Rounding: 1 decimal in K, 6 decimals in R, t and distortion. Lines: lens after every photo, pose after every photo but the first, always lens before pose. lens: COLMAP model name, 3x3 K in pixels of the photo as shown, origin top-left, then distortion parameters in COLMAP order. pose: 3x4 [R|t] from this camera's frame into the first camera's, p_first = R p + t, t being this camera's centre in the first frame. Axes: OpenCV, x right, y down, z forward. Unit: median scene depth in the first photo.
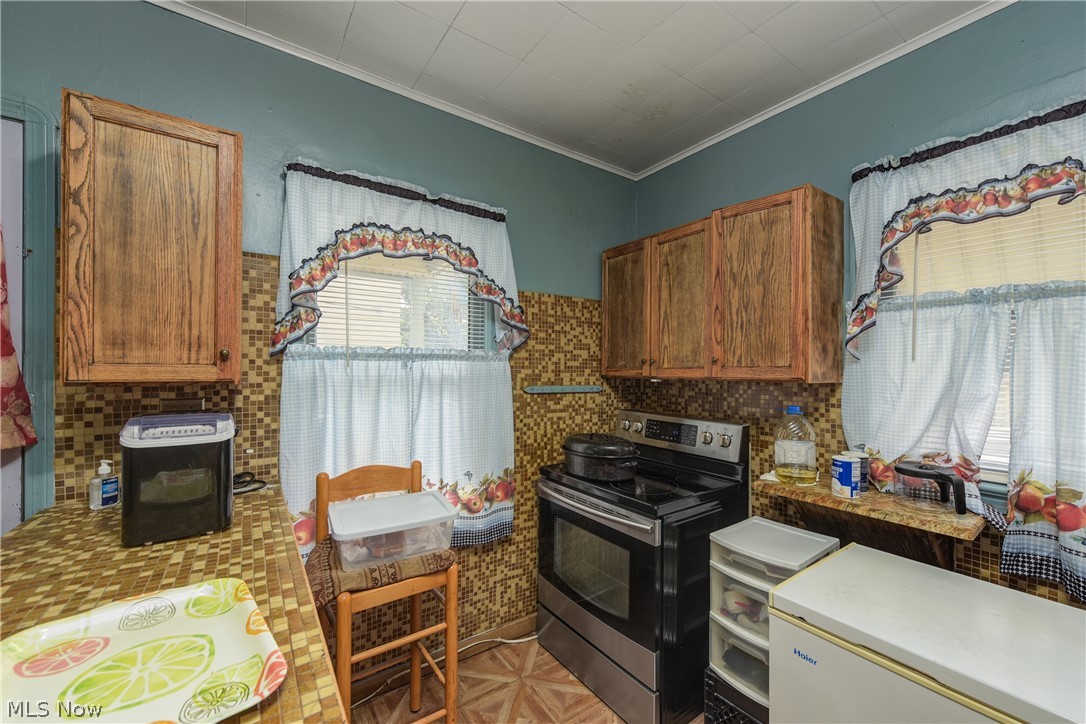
lens RADIAL K [[430.7, 0, 539.1], [0, 430.7, 368.8], [0, 0, 1]] dist [-0.002584, -0.001244]
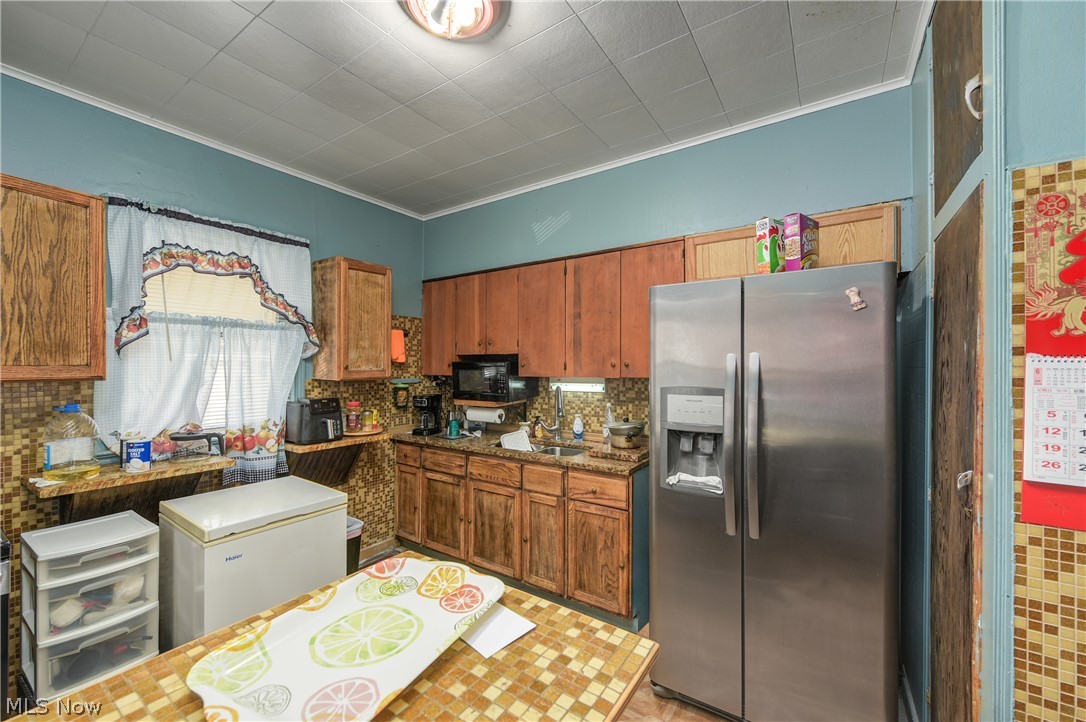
lens RADIAL K [[422.3, 0, 544.3], [0, 422.3, 365.9], [0, 0, 1]] dist [-0.000466, -0.000022]
pose [[-0.365915, -0.007294, 0.930620, -0.952693], [-0.000865, 0.999972, 0.007498, -0.015029], [-0.930648, 0.001938, -0.365911, 0.427586]]
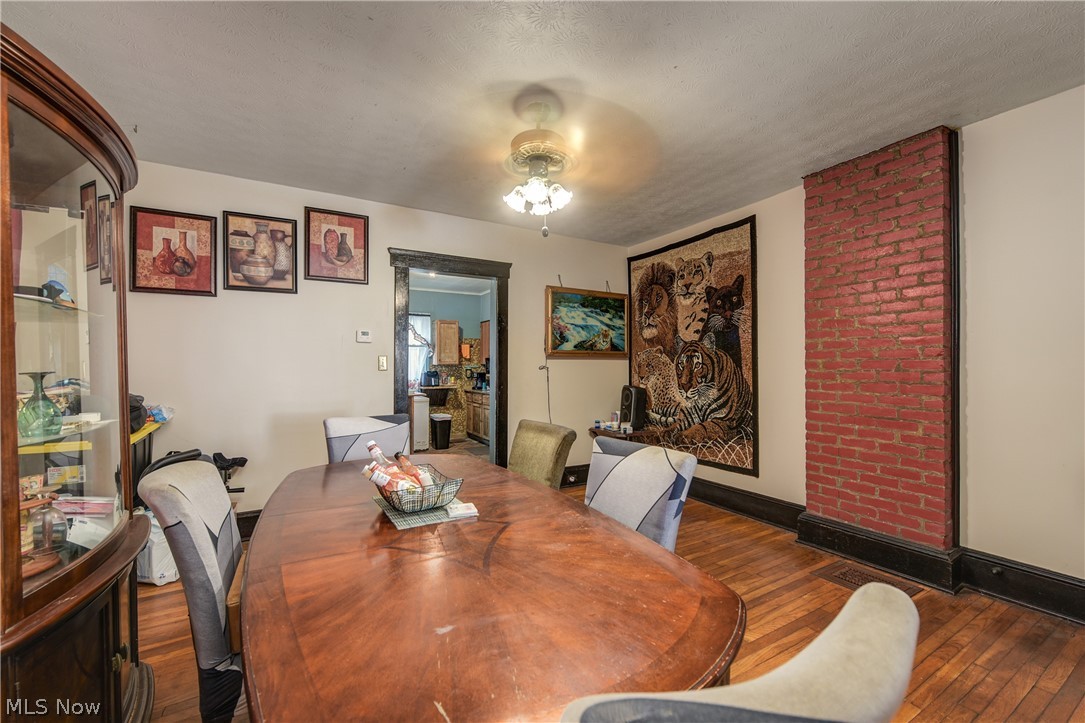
lens RADIAL K [[430.3, 0, 541.9], [0, 430.3, 365.1], [0, 0, 1]] dist [-0.002584, -0.001244]
pose [[0.094934, -0.002512, 0.995480, -3.789457], [0.010660, 0.999942, 0.001507, 0.065995], [-0.995426, 0.010469, 0.094955, -1.079435]]
